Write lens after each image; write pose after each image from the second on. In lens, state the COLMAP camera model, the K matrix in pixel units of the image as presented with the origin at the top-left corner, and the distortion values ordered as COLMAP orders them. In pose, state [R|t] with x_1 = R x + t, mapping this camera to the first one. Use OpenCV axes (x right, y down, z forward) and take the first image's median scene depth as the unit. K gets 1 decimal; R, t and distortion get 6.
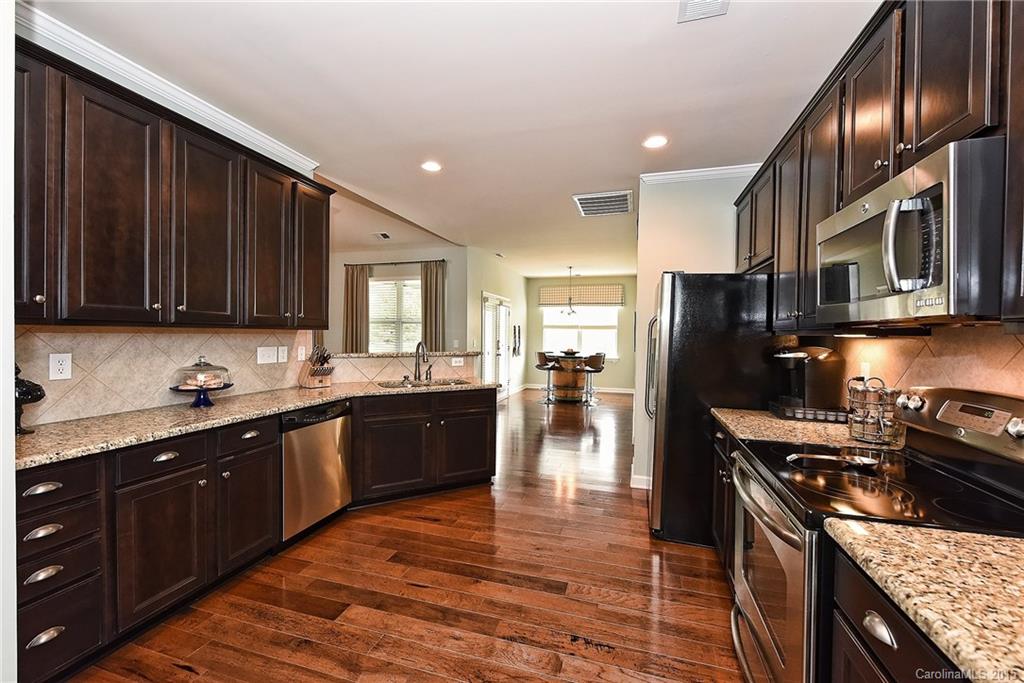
lens RADIAL K [[413.4, 0, 512.0], [0, 413.4, 341.5], [0, 0, 1]] dist [0.002046, -0.000030]
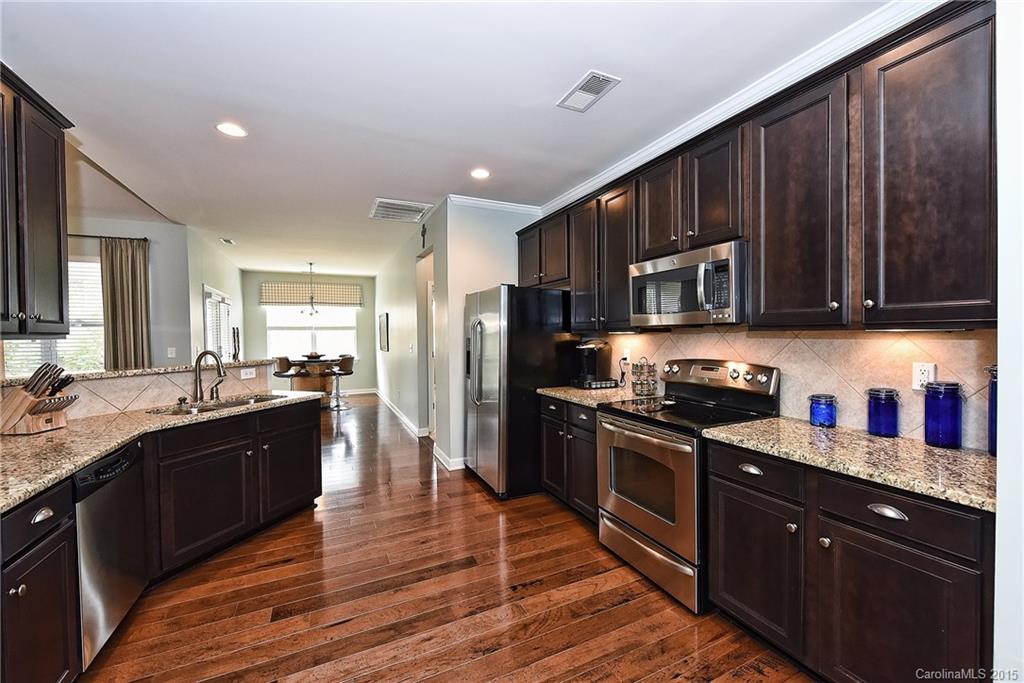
lens RADIAL K [[404.8, 0, 518.2], [0, 404.8, 341.3], [0, 0, 1]] dist [-0.000478, -0.000046]
pose [[0.738669, -0.033524, 0.673234, -0.312969], [0.032755, 0.999368, 0.013825, -0.008990], [-0.673272, 0.011839, 0.739300, 0.056720]]
